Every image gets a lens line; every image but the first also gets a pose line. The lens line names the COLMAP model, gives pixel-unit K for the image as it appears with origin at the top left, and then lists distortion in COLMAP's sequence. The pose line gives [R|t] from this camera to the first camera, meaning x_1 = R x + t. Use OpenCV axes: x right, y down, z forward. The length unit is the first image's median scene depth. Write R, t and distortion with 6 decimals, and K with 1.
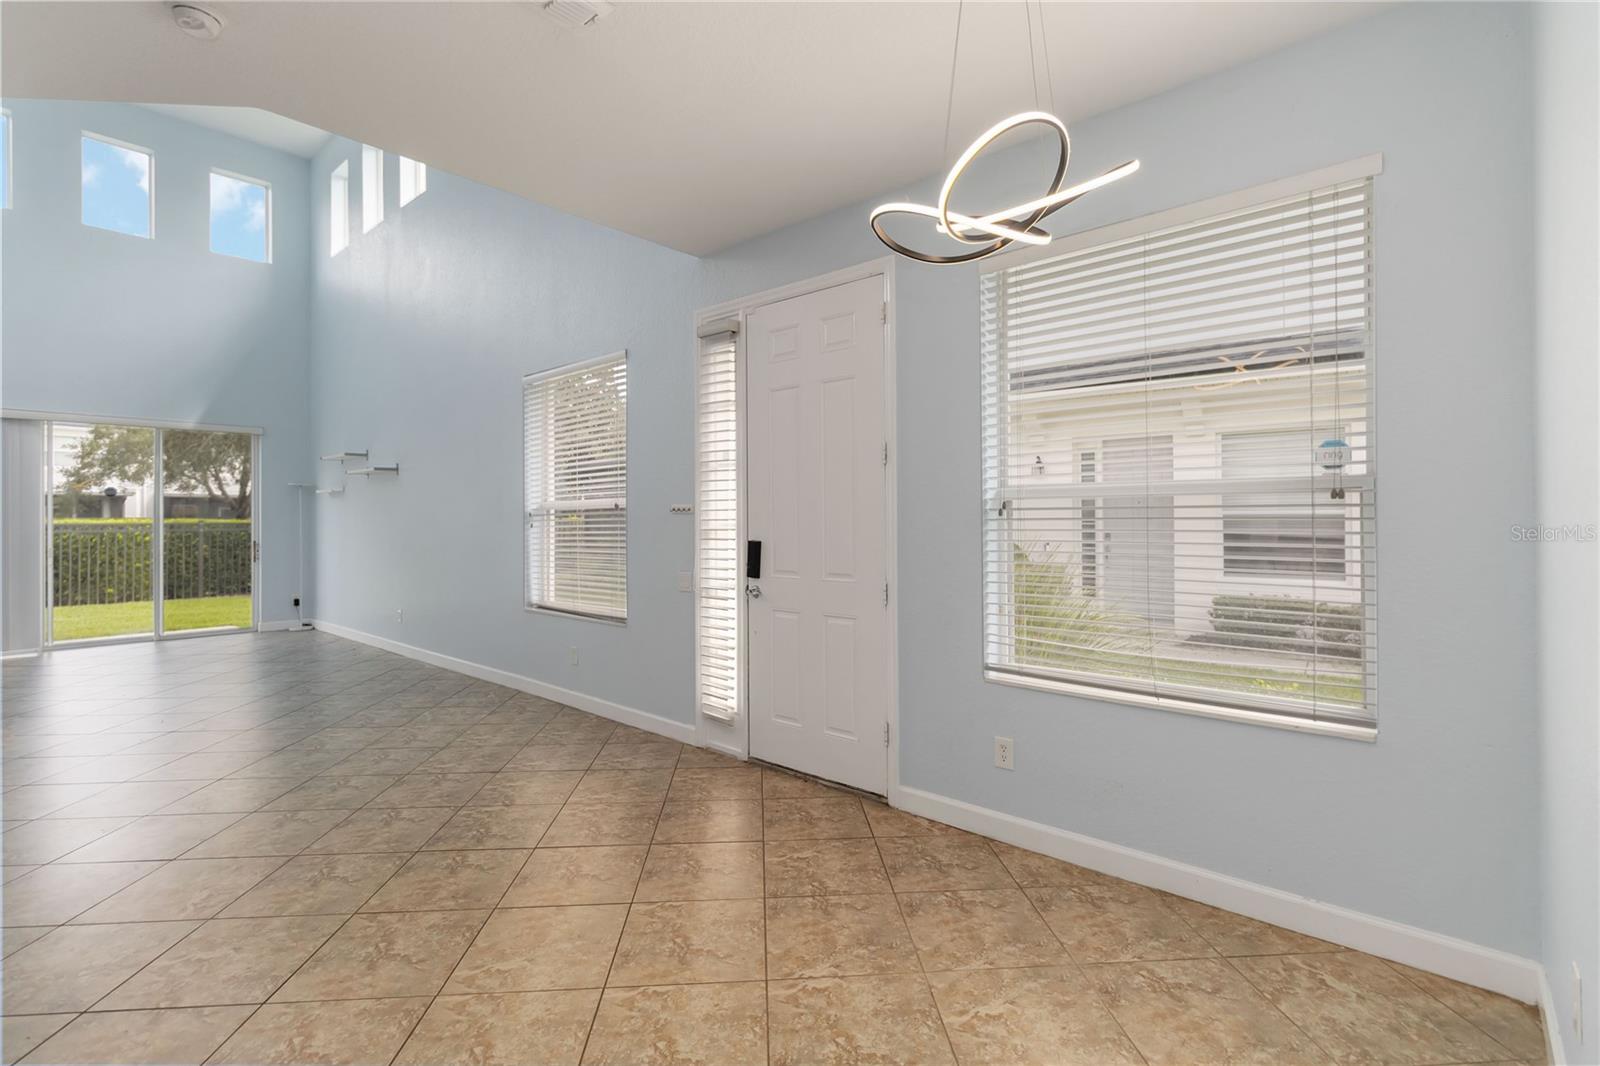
lens RADIAL K [[741.3, 0, 815.9], [0, 741.3, 506.7], [0, 0, 1]] dist [0.004378, -0.002138]
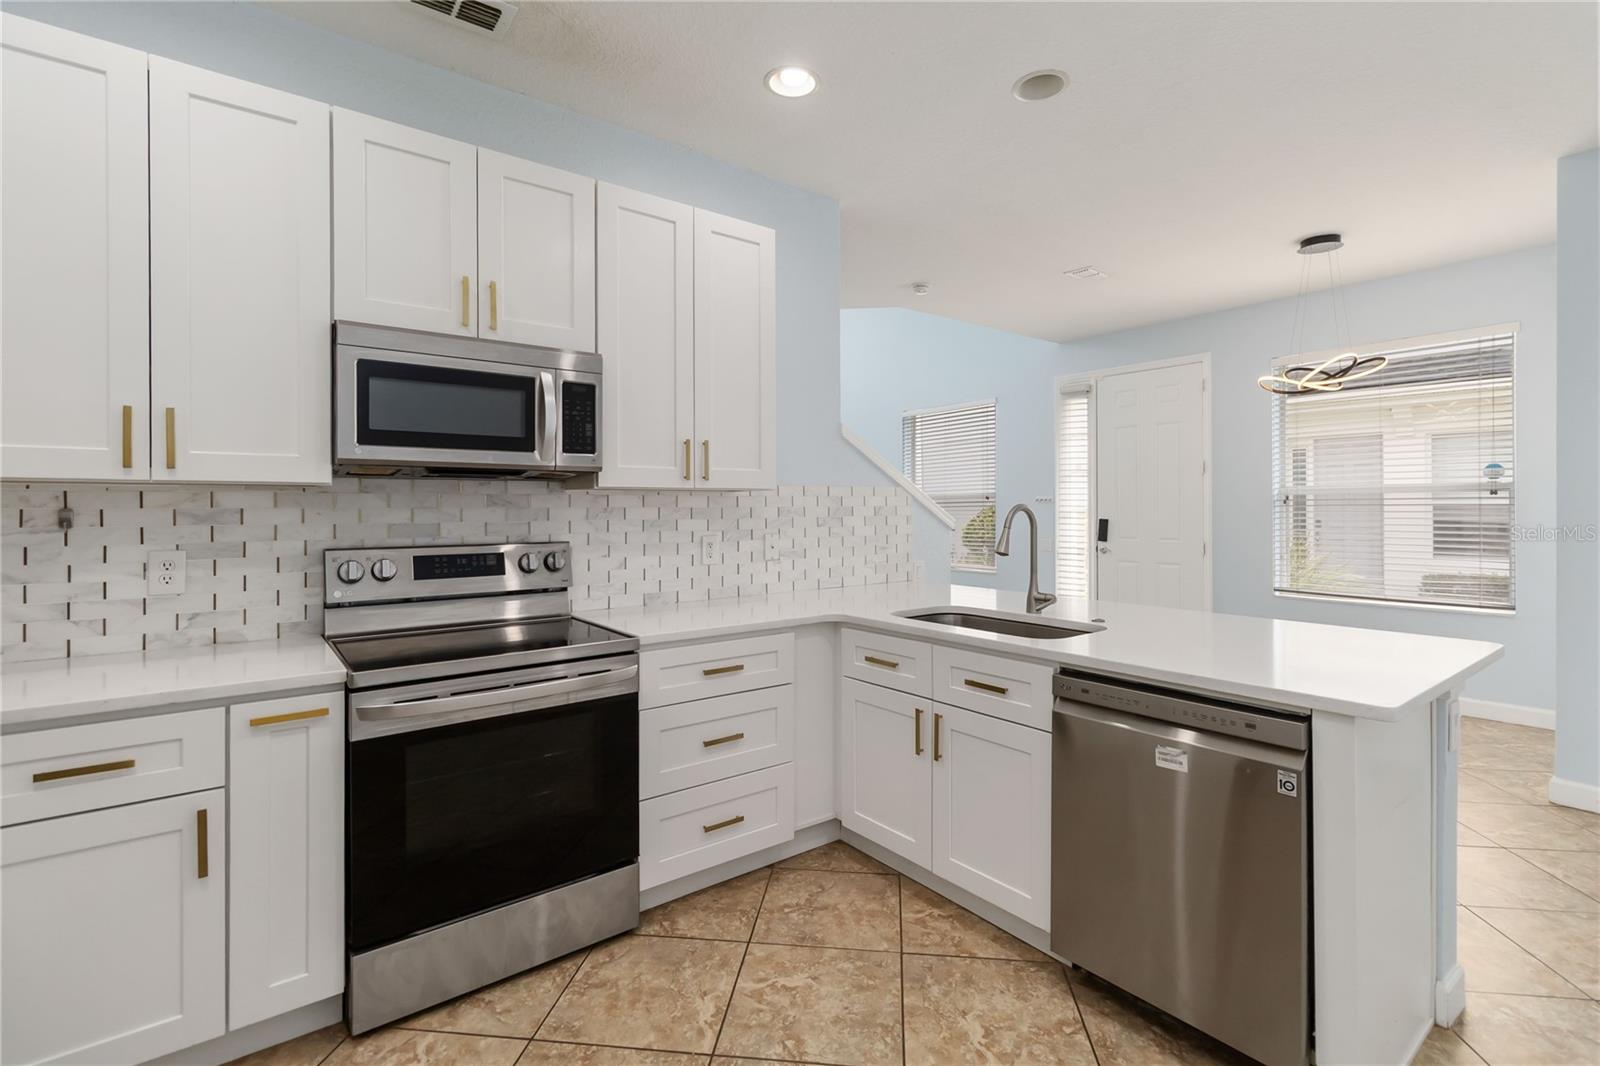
lens RADIAL K [[741.3, 0, 808.9], [0, 741.3, 516.4], [0, 0, 1]] dist [0.004378, -0.002138]
pose [[0.979838, 0.005236, -0.199727, -0.391388], [-0.000023, 0.999660, 0.026093, -0.003059], [0.199795, -0.025562, 0.979504, -0.743164]]
